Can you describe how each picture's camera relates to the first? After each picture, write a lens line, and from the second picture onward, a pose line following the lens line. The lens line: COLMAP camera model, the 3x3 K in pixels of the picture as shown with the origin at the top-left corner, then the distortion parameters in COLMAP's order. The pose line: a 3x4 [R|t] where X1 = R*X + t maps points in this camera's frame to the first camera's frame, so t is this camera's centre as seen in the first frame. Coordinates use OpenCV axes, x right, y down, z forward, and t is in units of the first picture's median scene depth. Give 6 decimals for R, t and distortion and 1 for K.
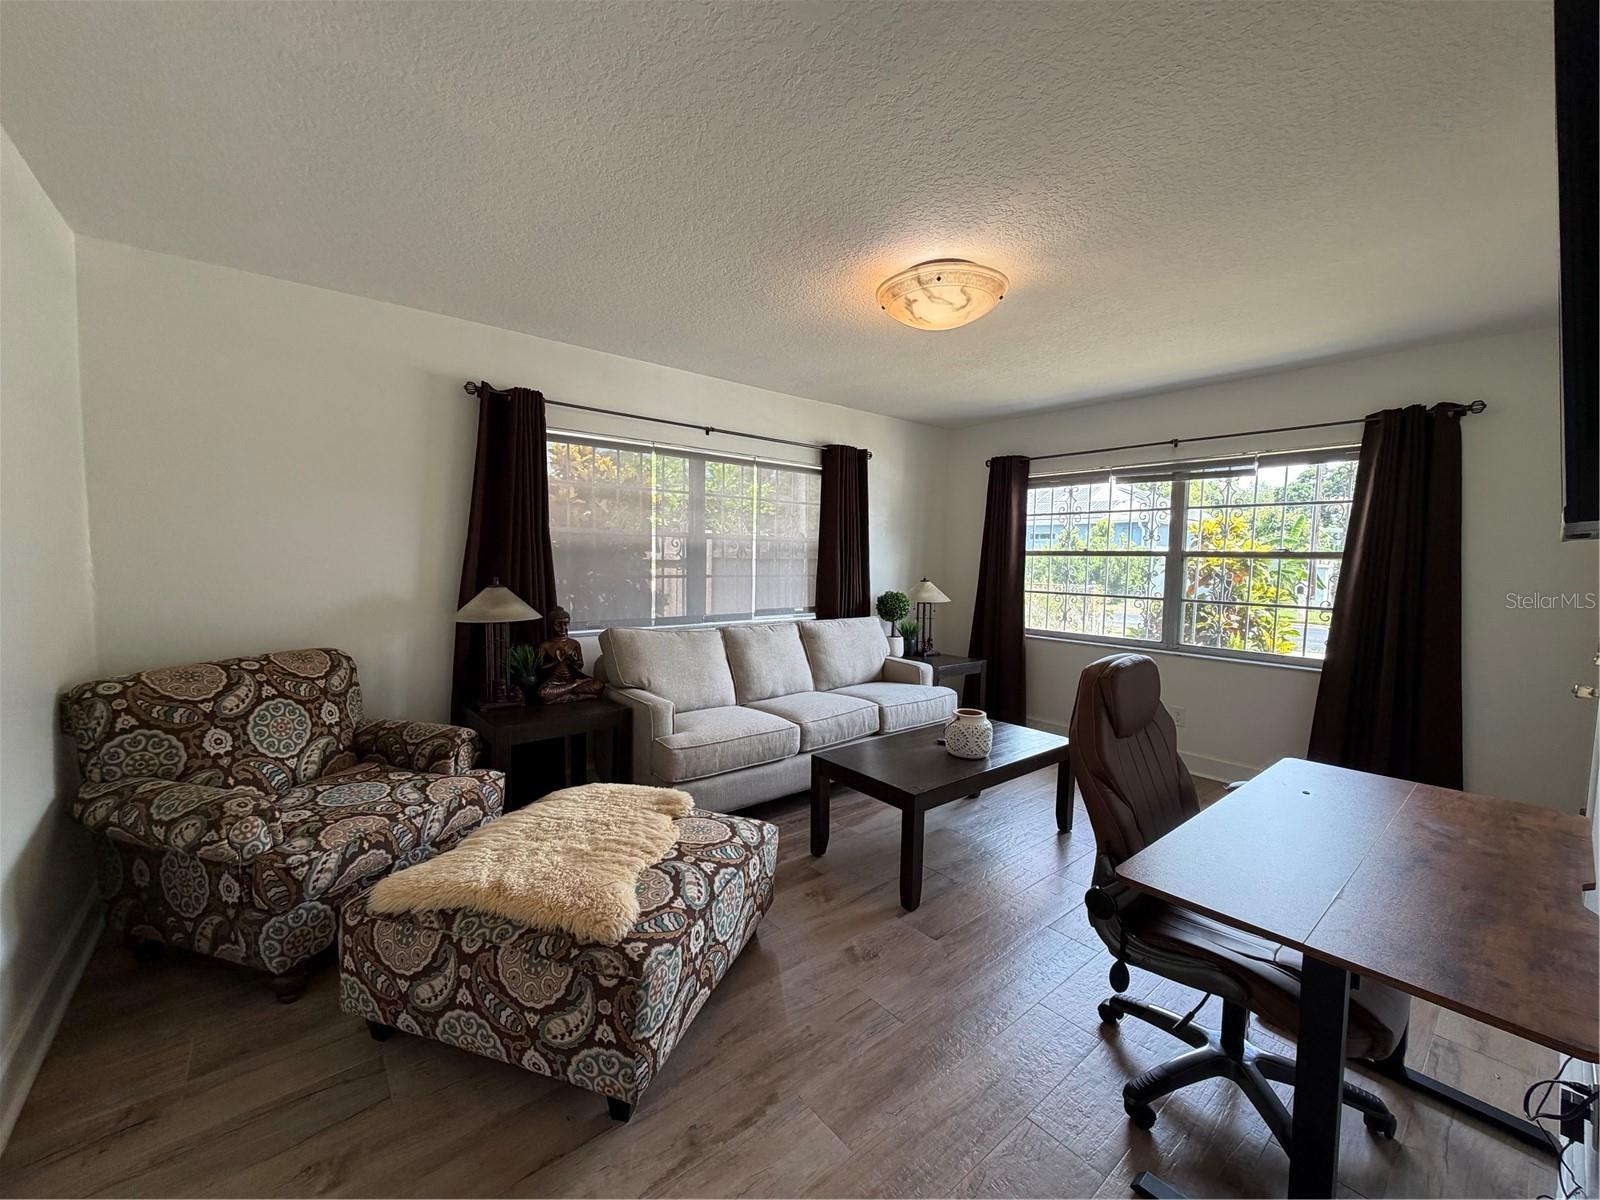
lens RADIAL K [[634.2, 0, 803.4], [0, 634.2, 599.0], [0, 0, 1]] dist [-0.001545, 0.000110]
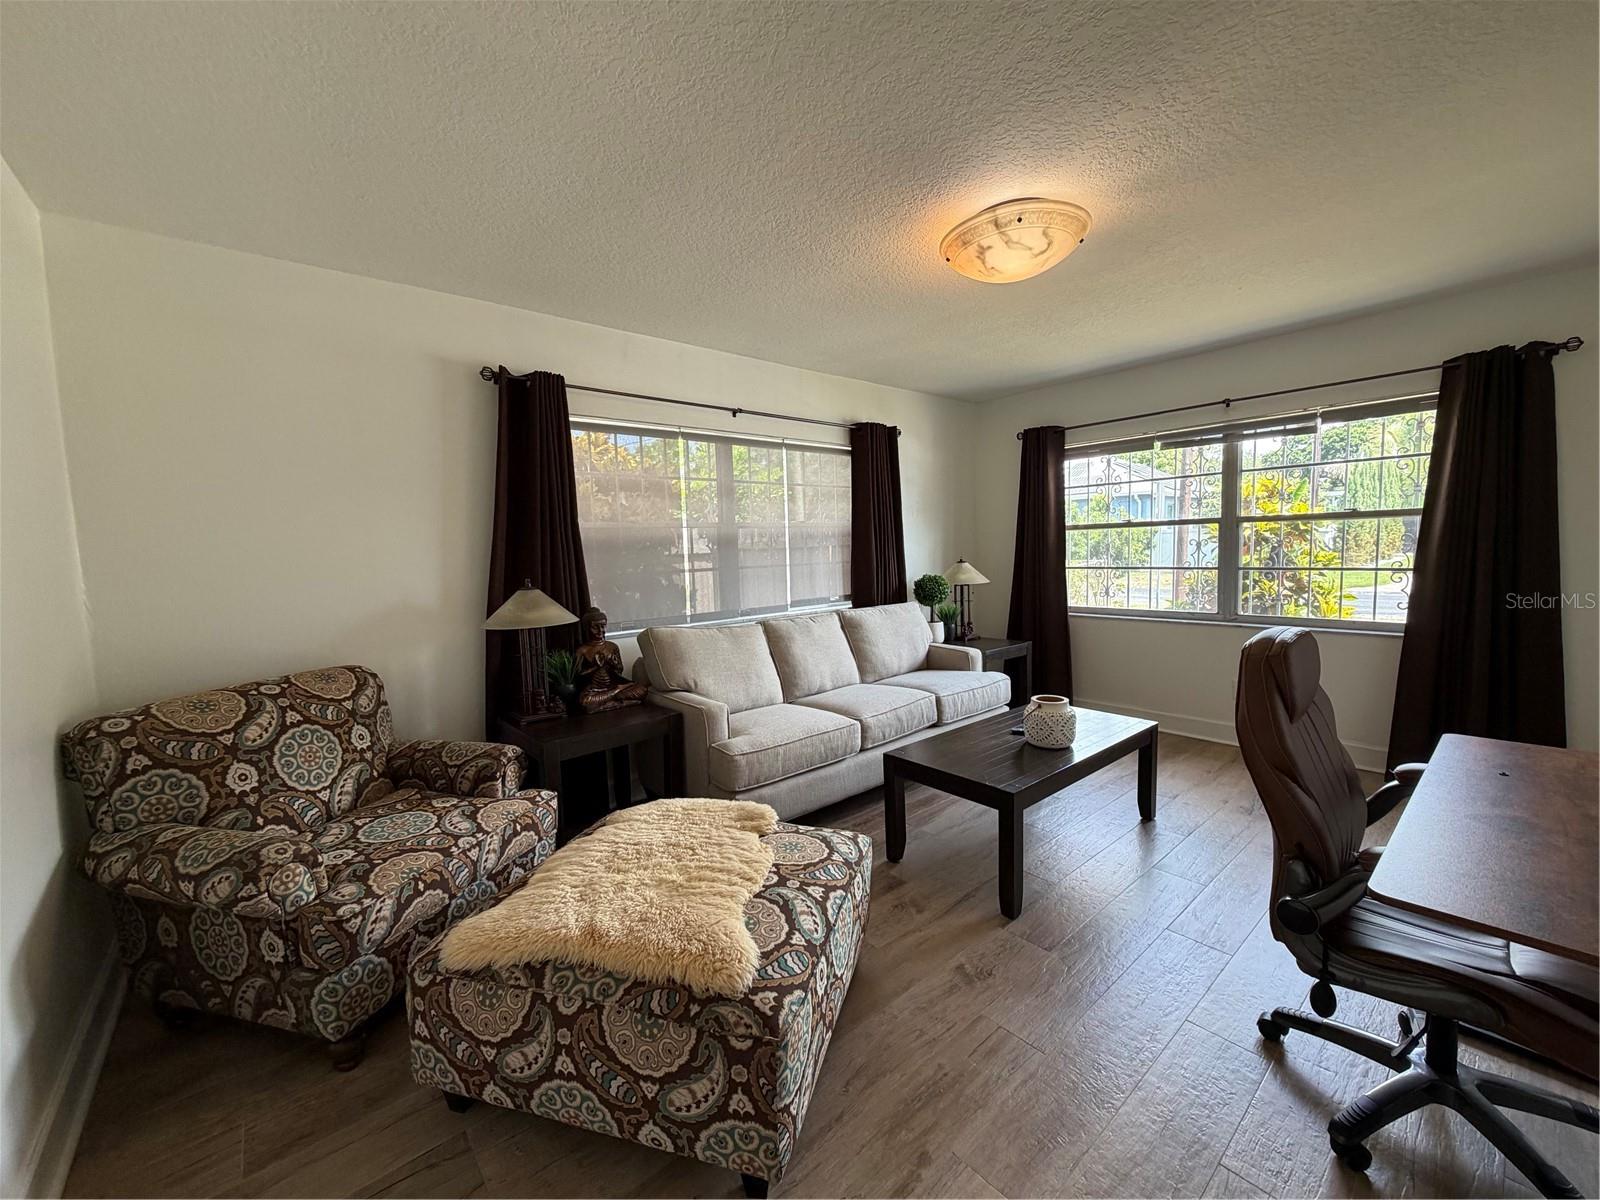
lens RADIAL K [[634.2, 0, 803.4], [0, 634.2, 599.0], [0, 0, 1]] dist [-0.001545, 0.000110]
pose [[0.998683, -0.050088, 0.011107, -0.139776], [0.049907, 0.998626, 0.016004, -0.000023], [-0.011894, -0.015429, 0.999810, 0.108933]]
